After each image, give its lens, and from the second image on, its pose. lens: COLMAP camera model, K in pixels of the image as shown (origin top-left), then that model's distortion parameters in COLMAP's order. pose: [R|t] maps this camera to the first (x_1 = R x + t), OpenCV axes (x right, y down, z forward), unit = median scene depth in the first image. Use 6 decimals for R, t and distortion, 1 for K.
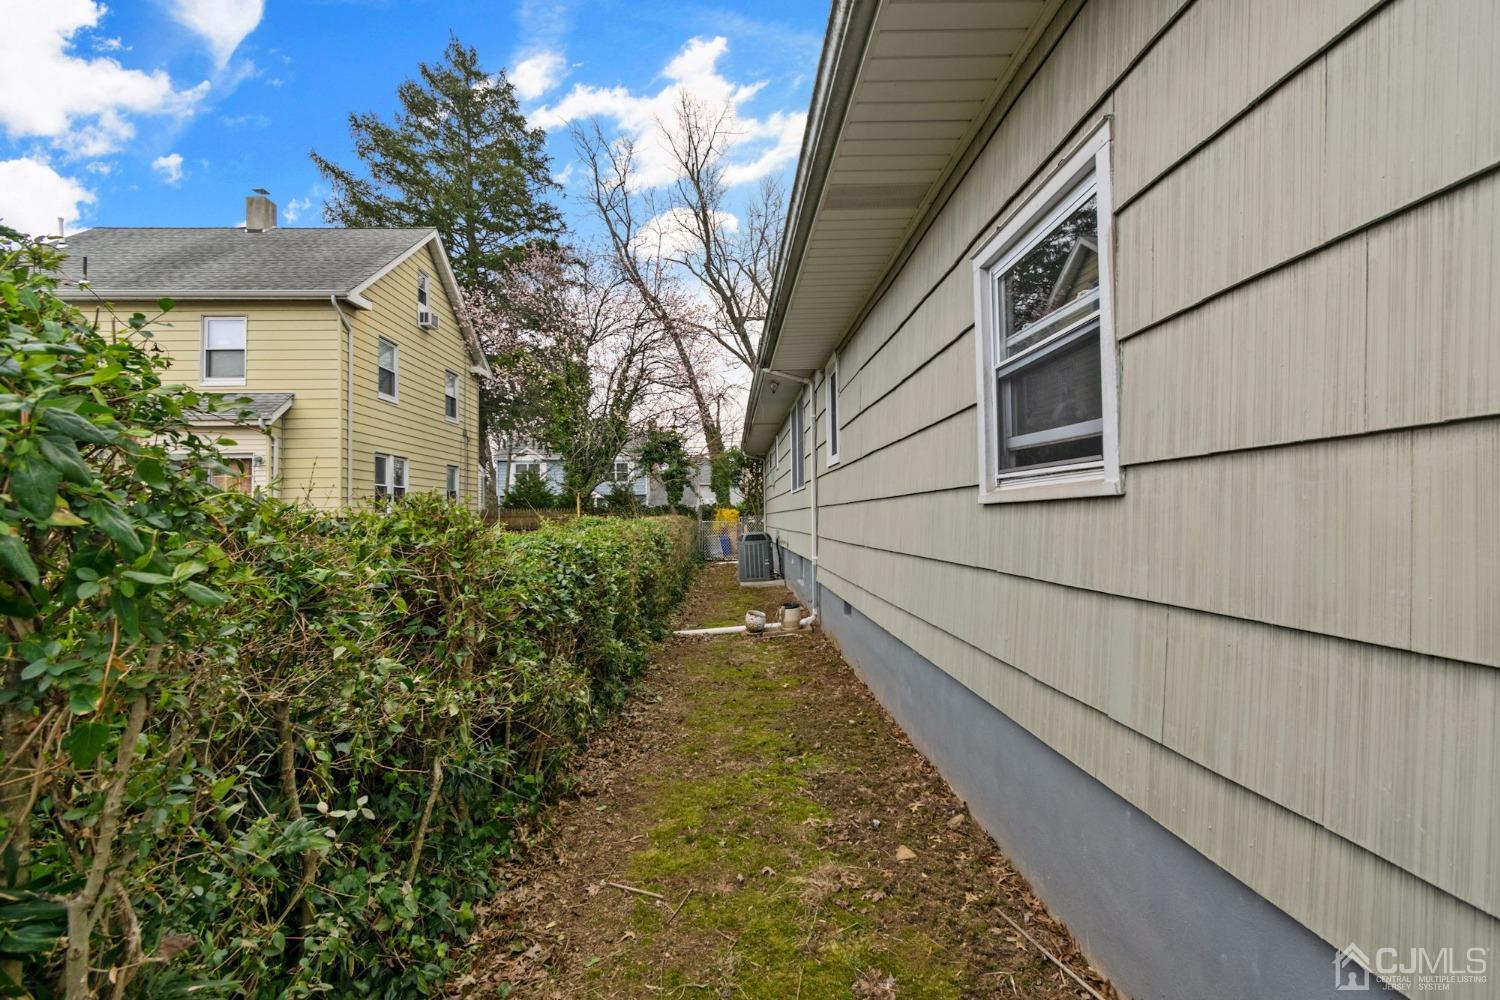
lens RADIAL K [[659.1, 0, 748.7], [0, 659.1, 495.7], [0, 0, 1]] dist [0.002430, -0.000356]
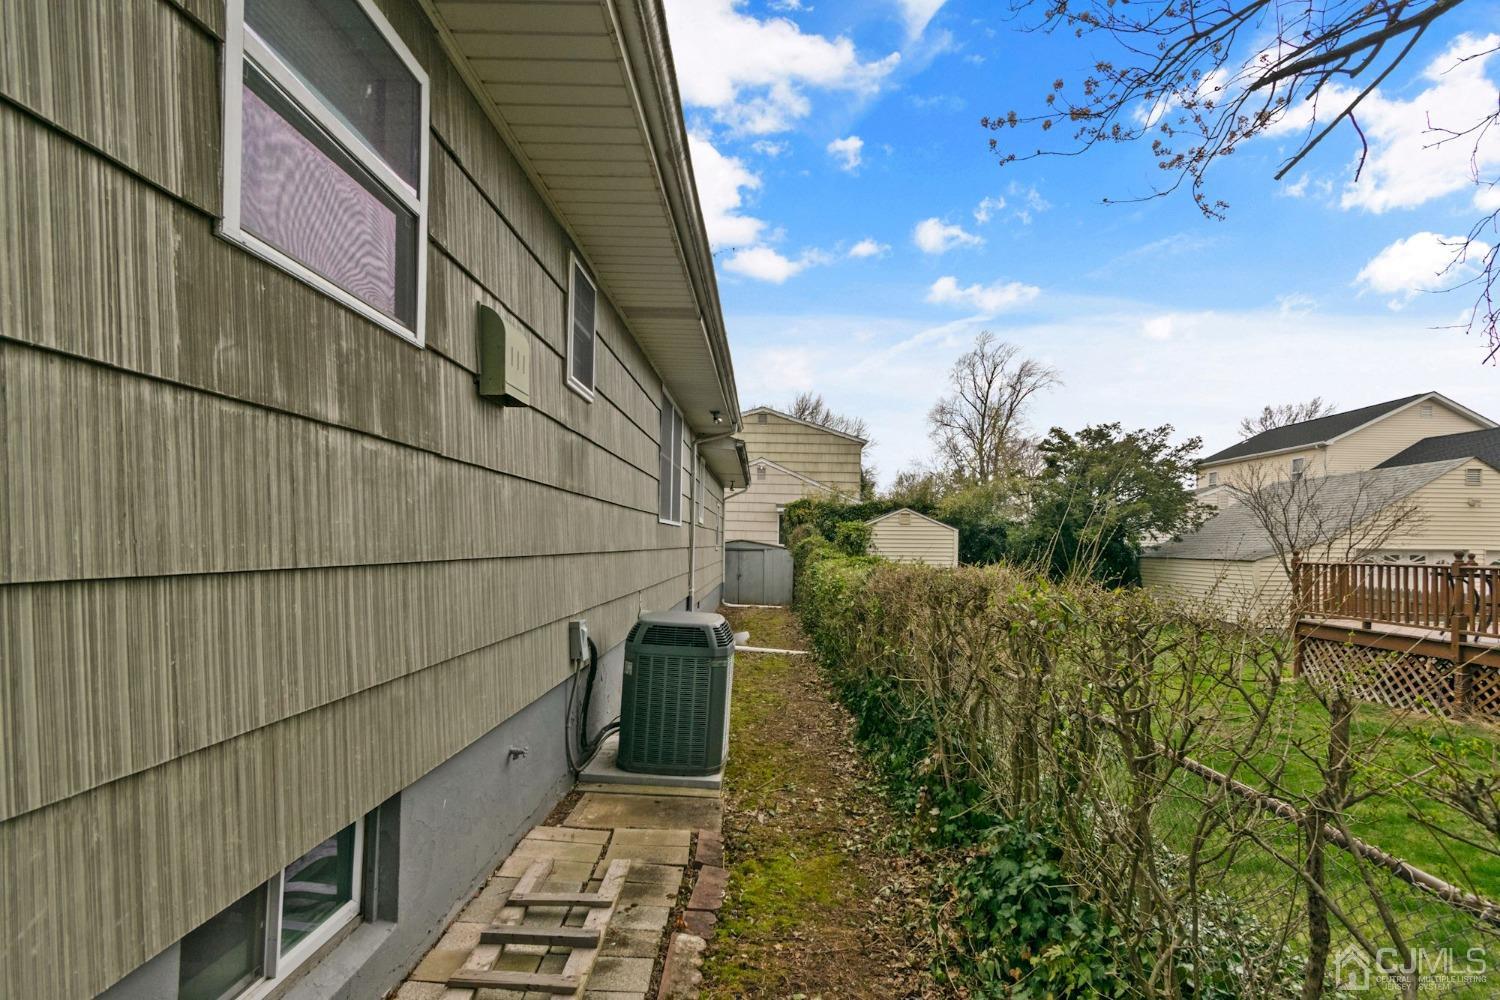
lens RADIAL K [[659.1, 0, 746.3], [0, 659.1, 488.2], [0, 0, 1]] dist [0.002430, -0.000356]
pose [[0.998373, 0.056884, 0.003938, -0.988136], [-0.057000, 0.997471, 0.042457, -0.083588], [-0.001513, -0.042612, 0.999091, 0.111286]]
